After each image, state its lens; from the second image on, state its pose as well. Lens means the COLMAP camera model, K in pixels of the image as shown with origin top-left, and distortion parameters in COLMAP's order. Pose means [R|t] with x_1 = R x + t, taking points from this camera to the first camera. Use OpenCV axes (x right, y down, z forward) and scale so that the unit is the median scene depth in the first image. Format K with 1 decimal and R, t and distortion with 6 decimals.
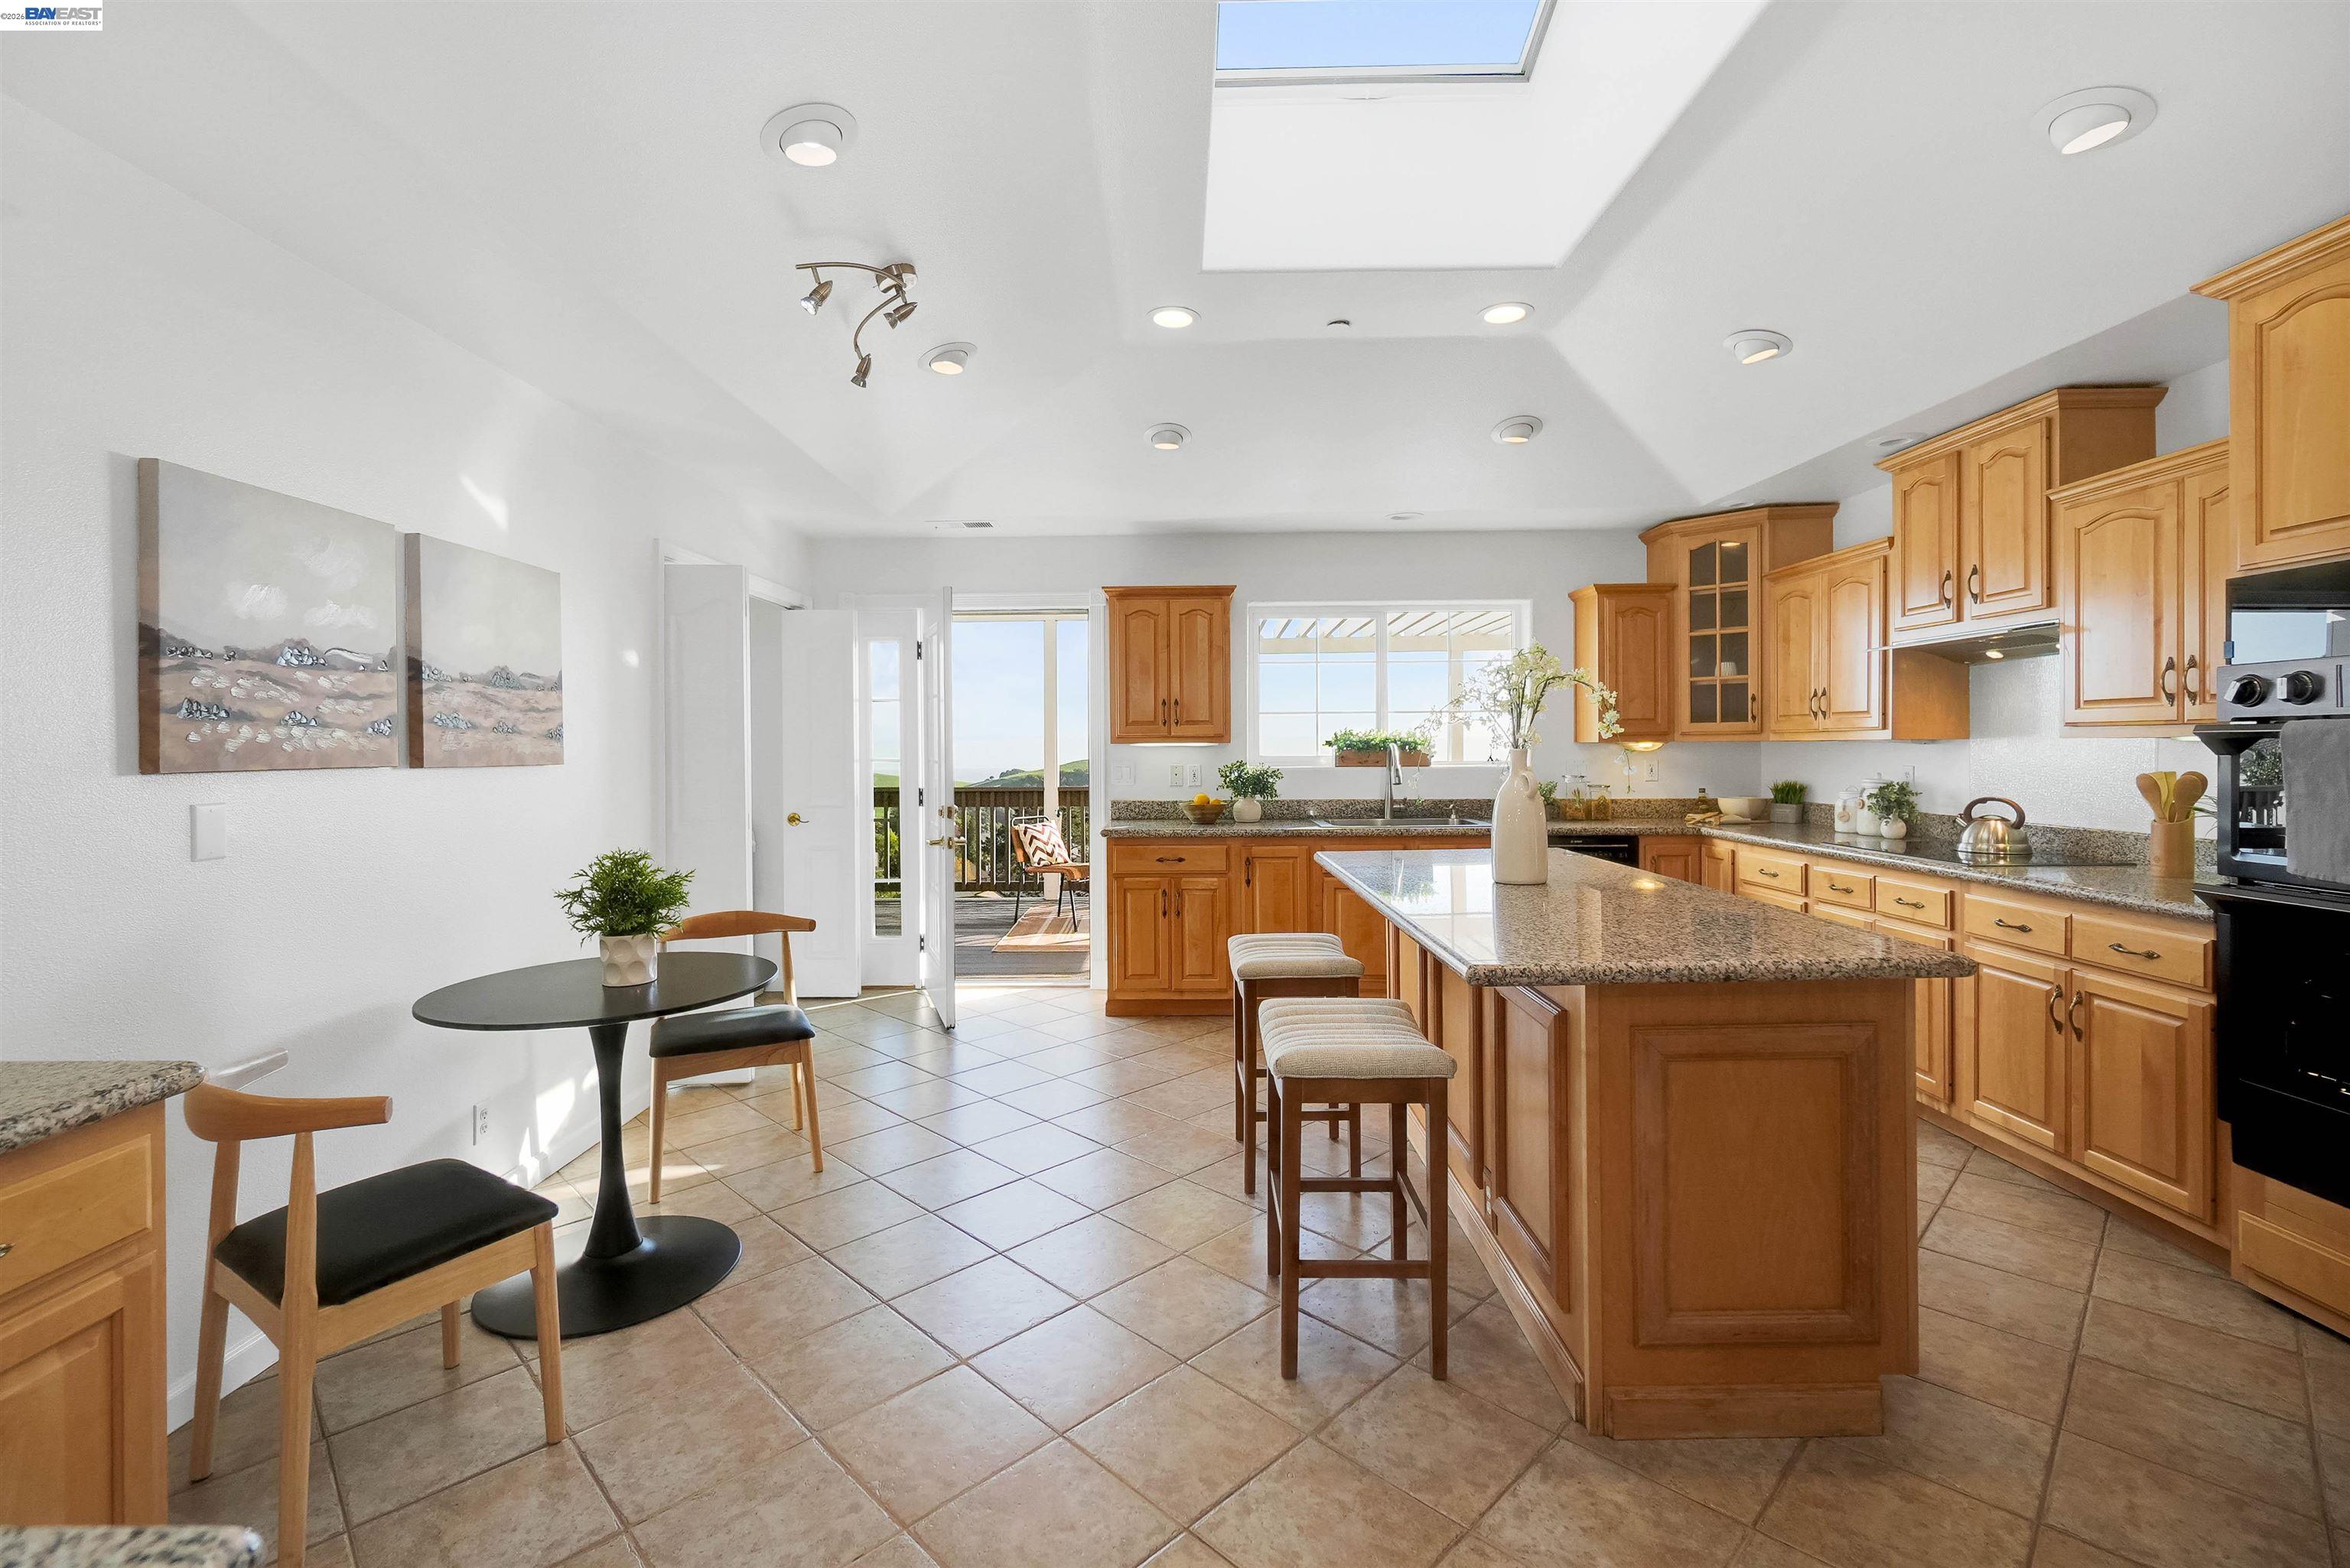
lens RADIAL K [[1025.4, 0, 1163.8], [0, 1025.4, 766.2], [0, 0, 1]] dist [-0.010152, 0.003702]
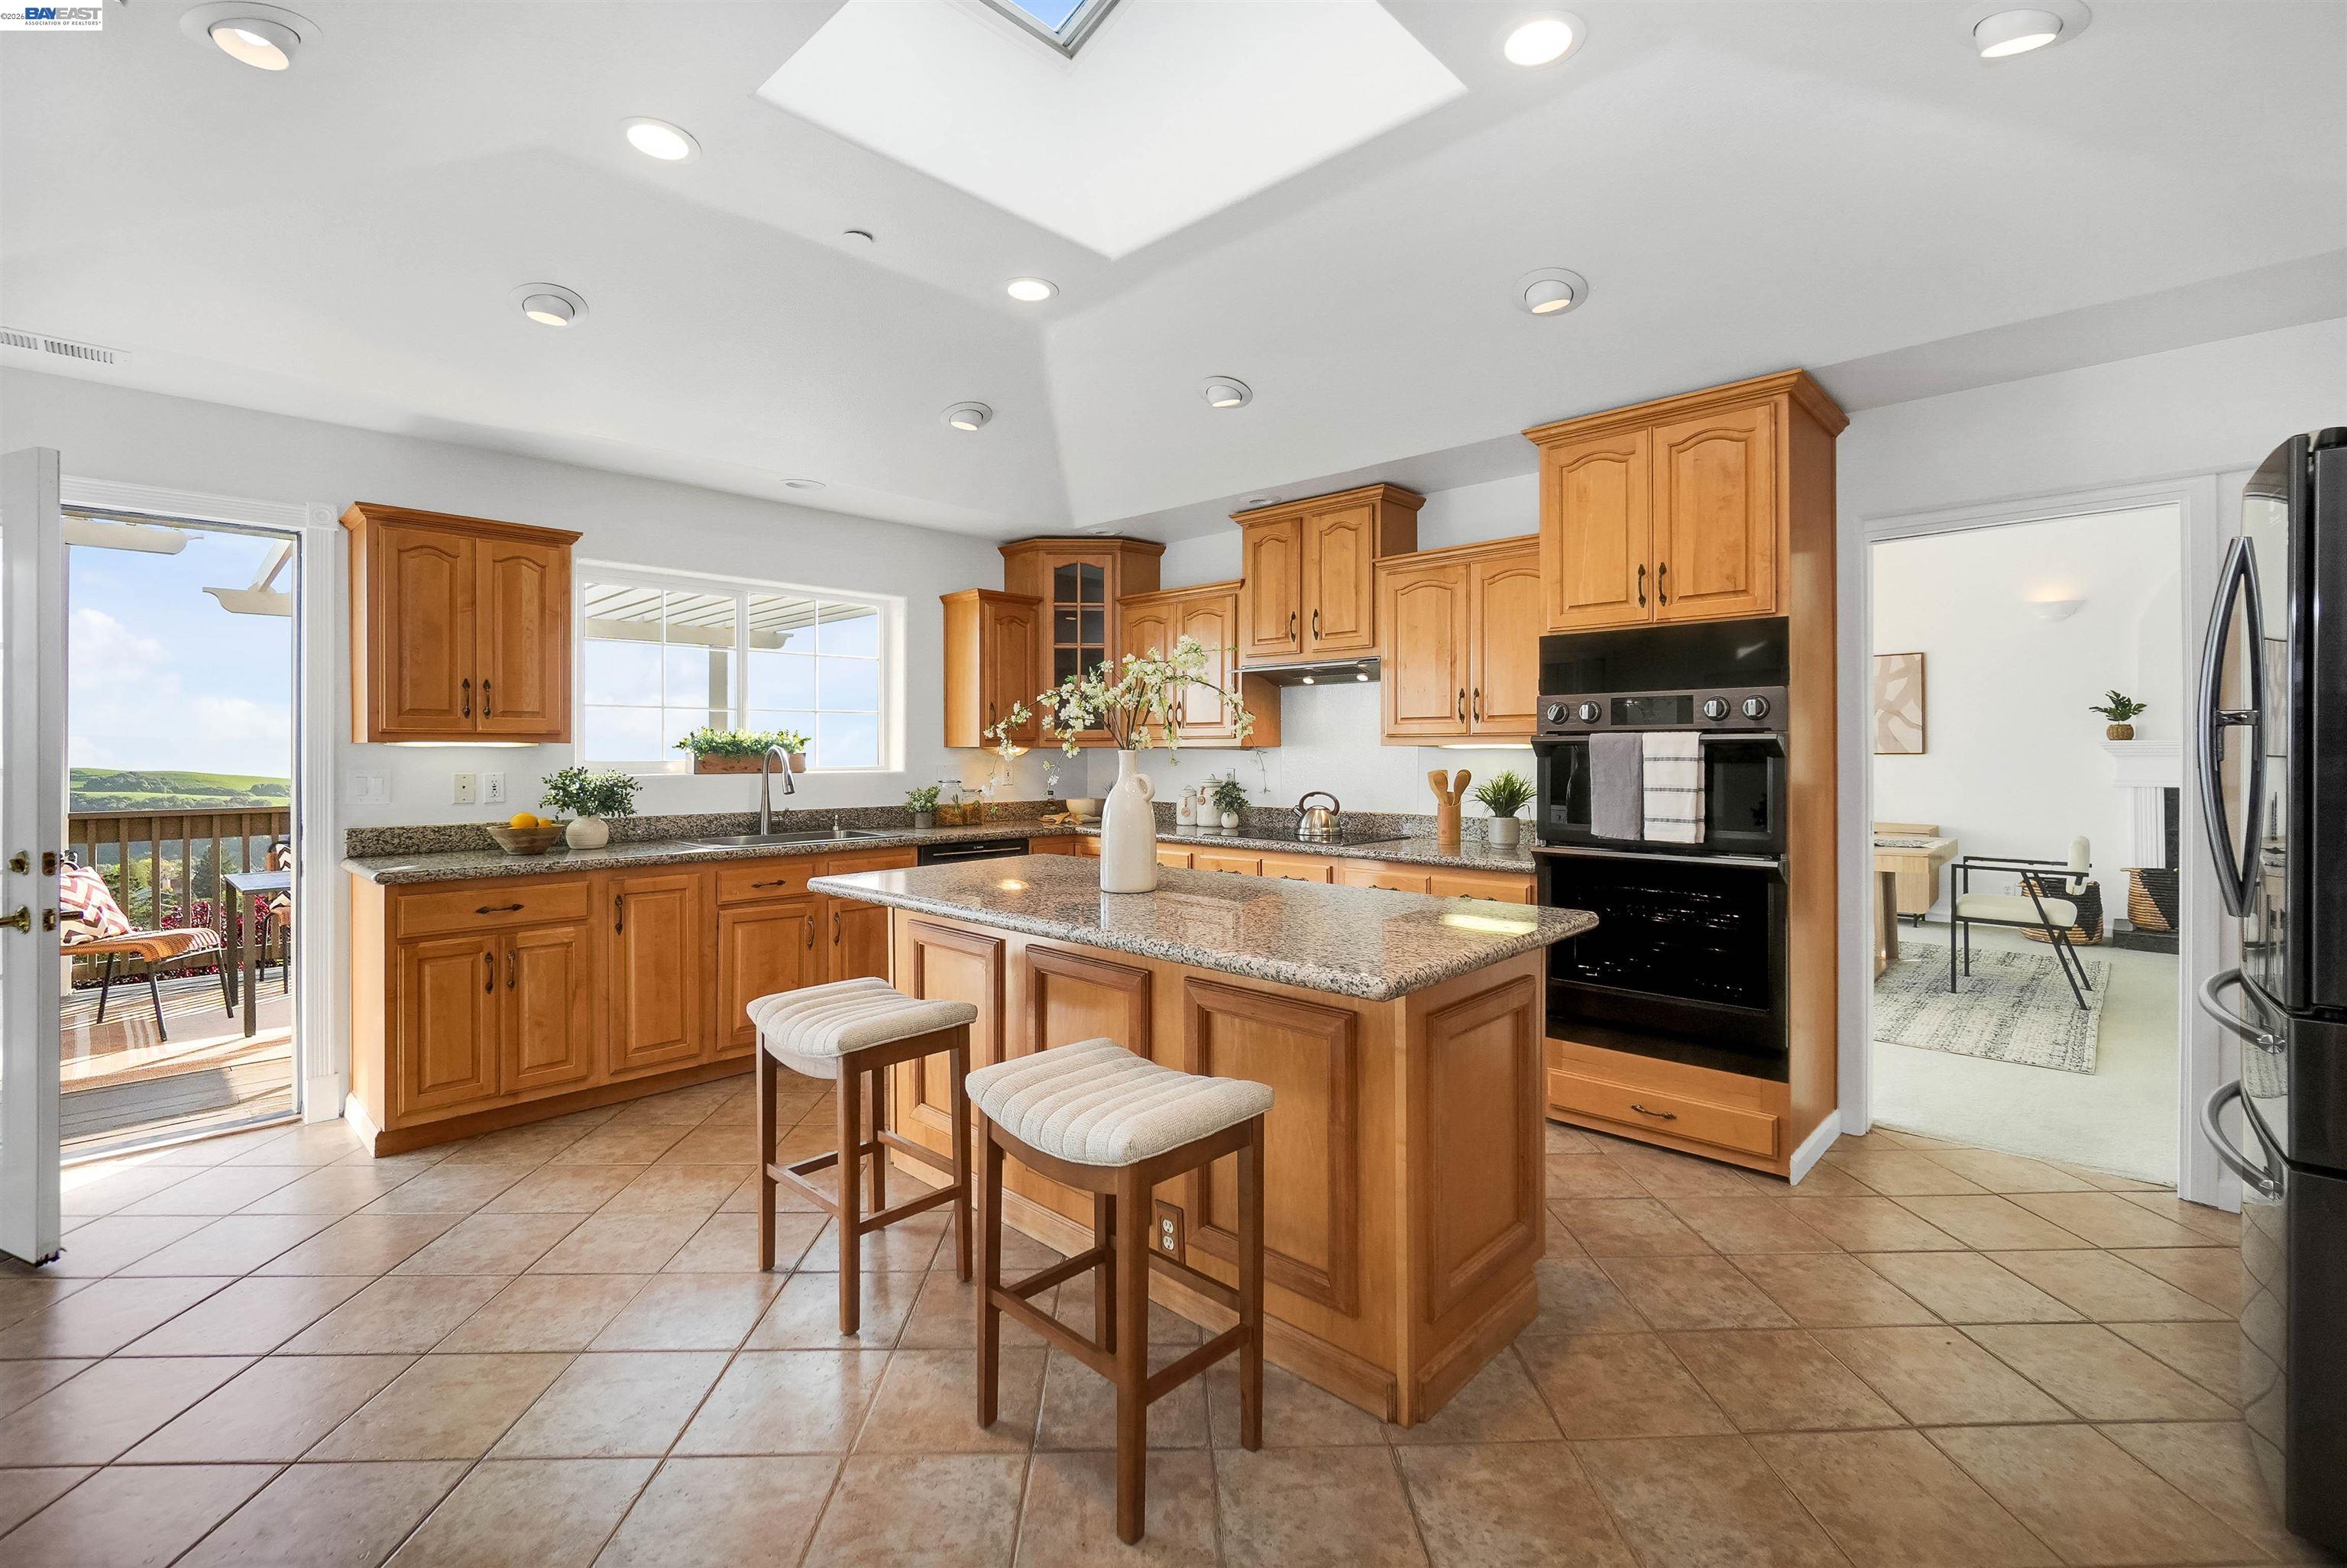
lens RADIAL K [[1024.0, 0, 1172.9], [0, 1024.0, 763.6], [0, 0, 1]] dist [-0.010152, 0.003702]
pose [[0.684352, -0.001785, 0.729150, -0.208431], [0.009969, 0.999926, -0.006908, 0.001856], [-0.729084, 0.011996, 0.684320, 0.208481]]
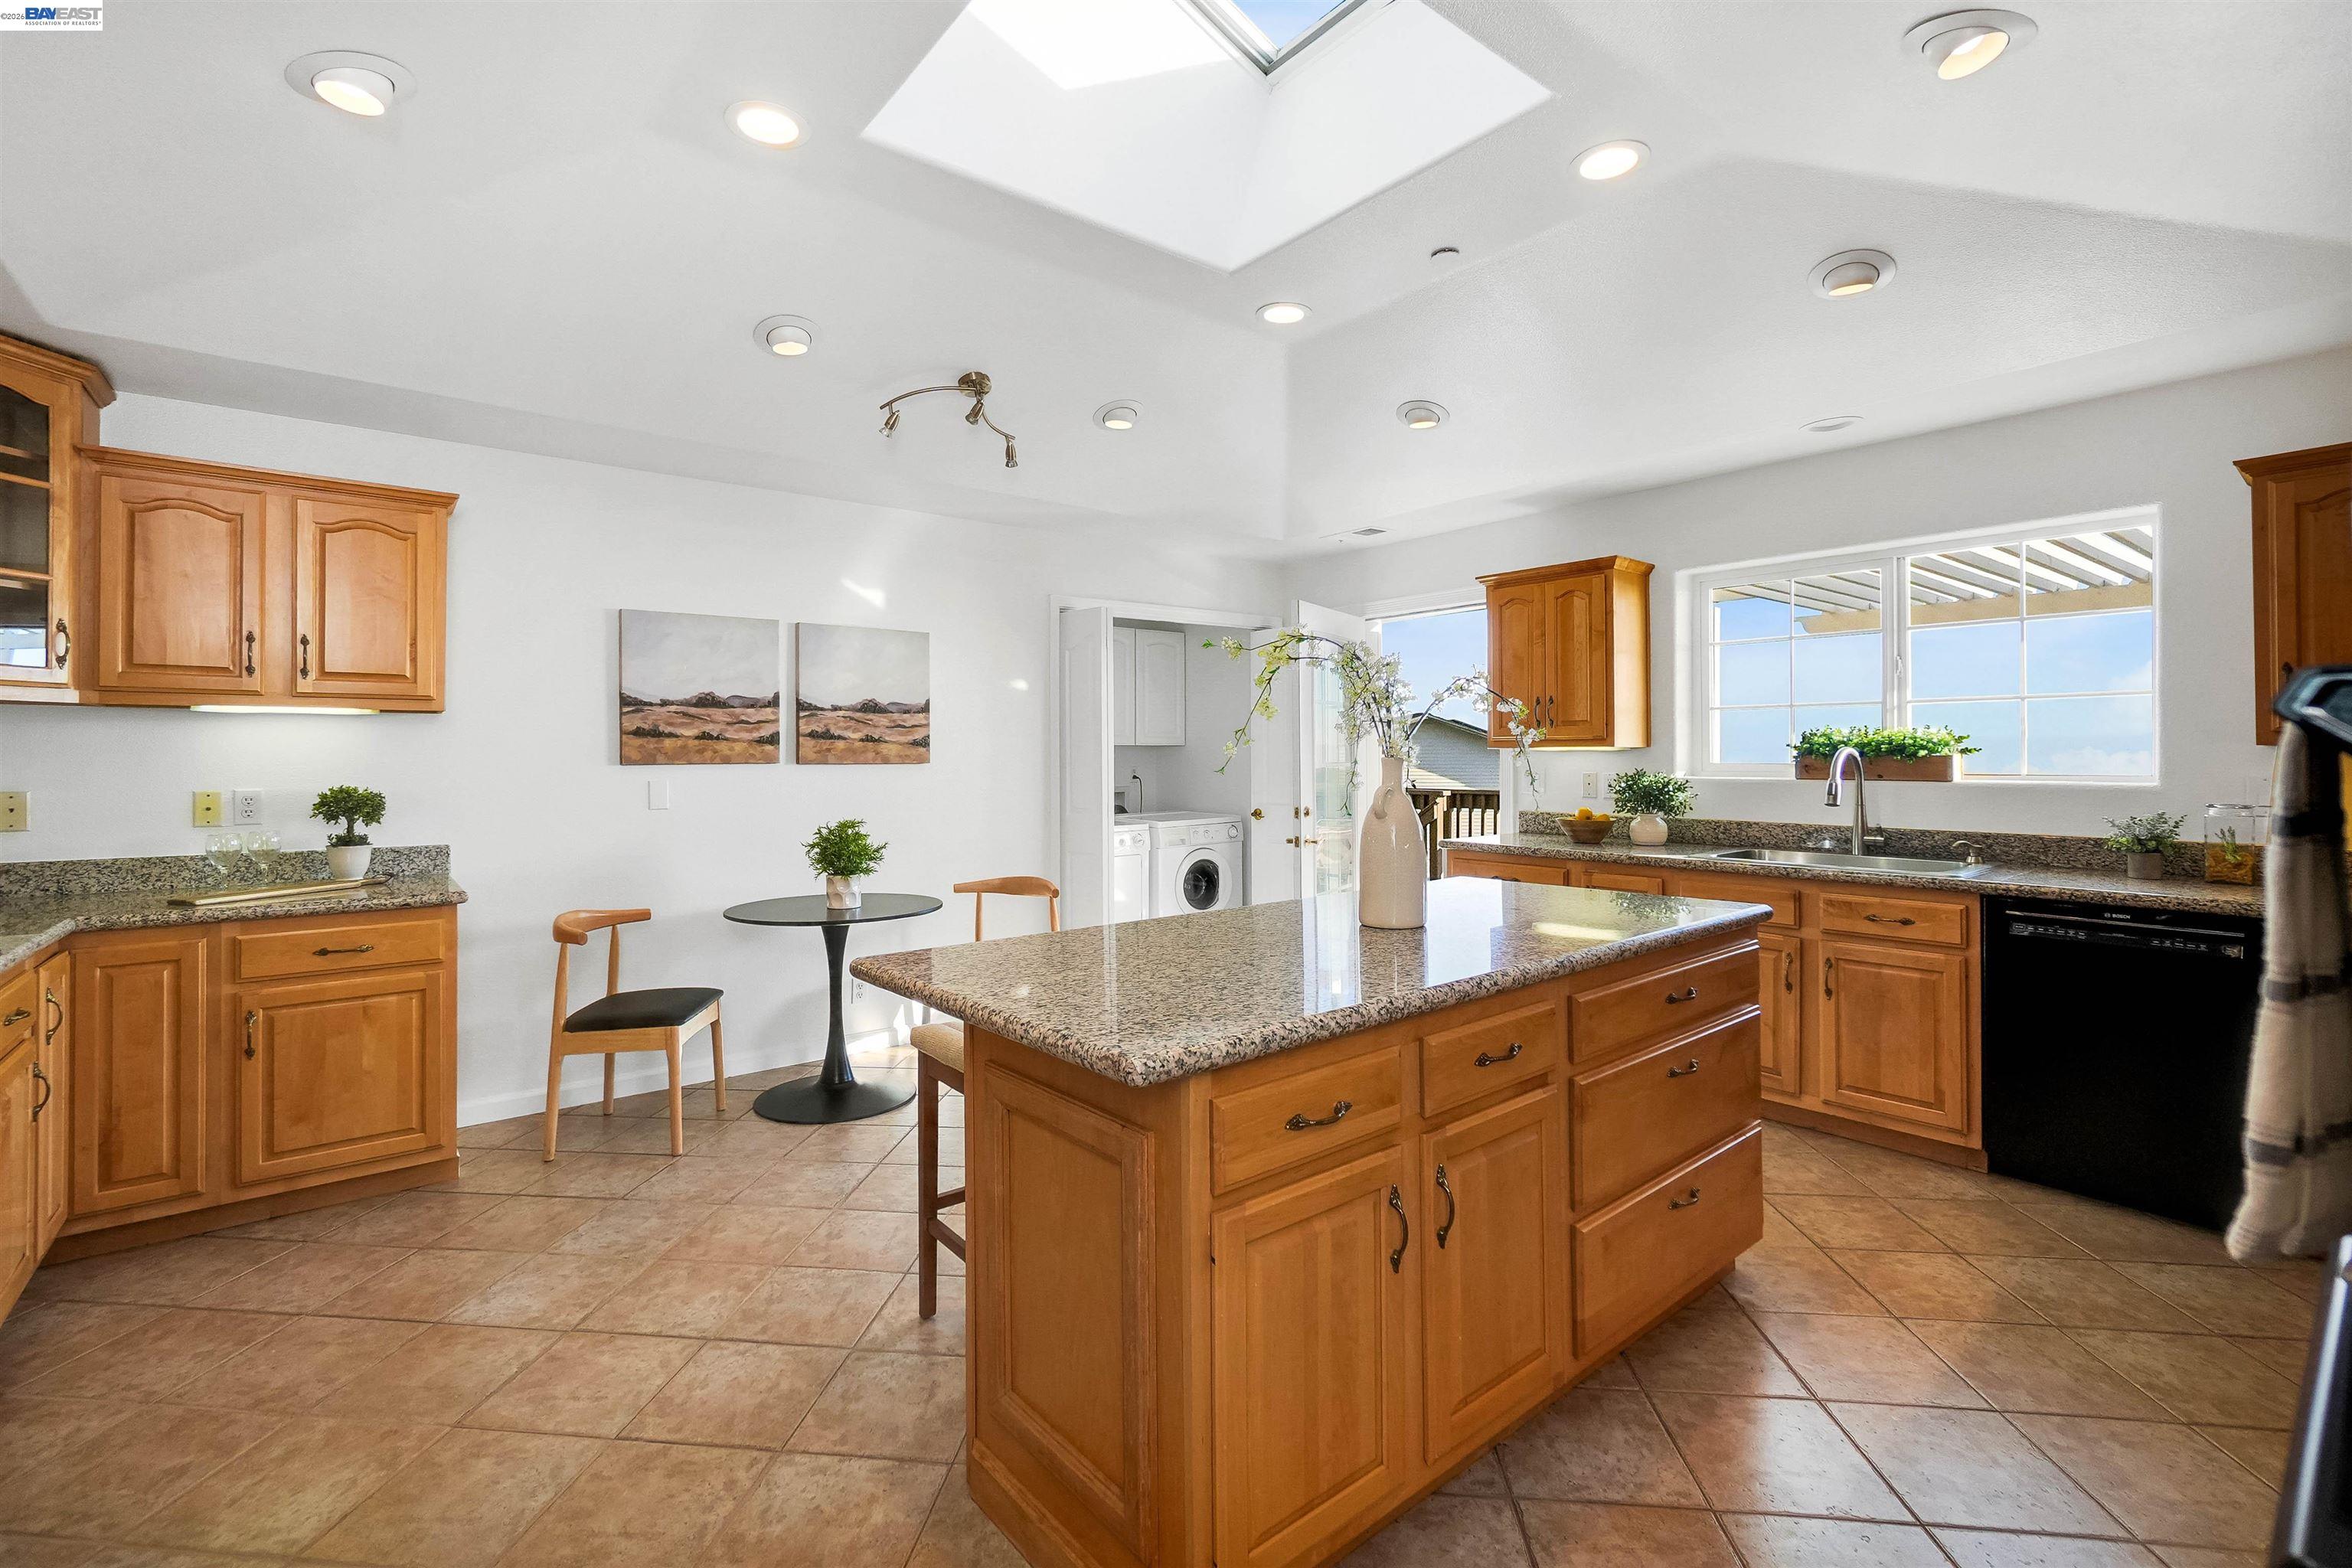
lens RADIAL K [[1026.3, 0, 1163.5], [0, 1026.3, 763.0], [0, 0, 1]] dist [-0.010152, 0.003702]
pose [[0.640782, 0.011260, -0.767640, 0.553519], [-0.015171, 0.999883, 0.002003, -0.007036], [0.767573, 0.010363, 0.640878, 0.230932]]
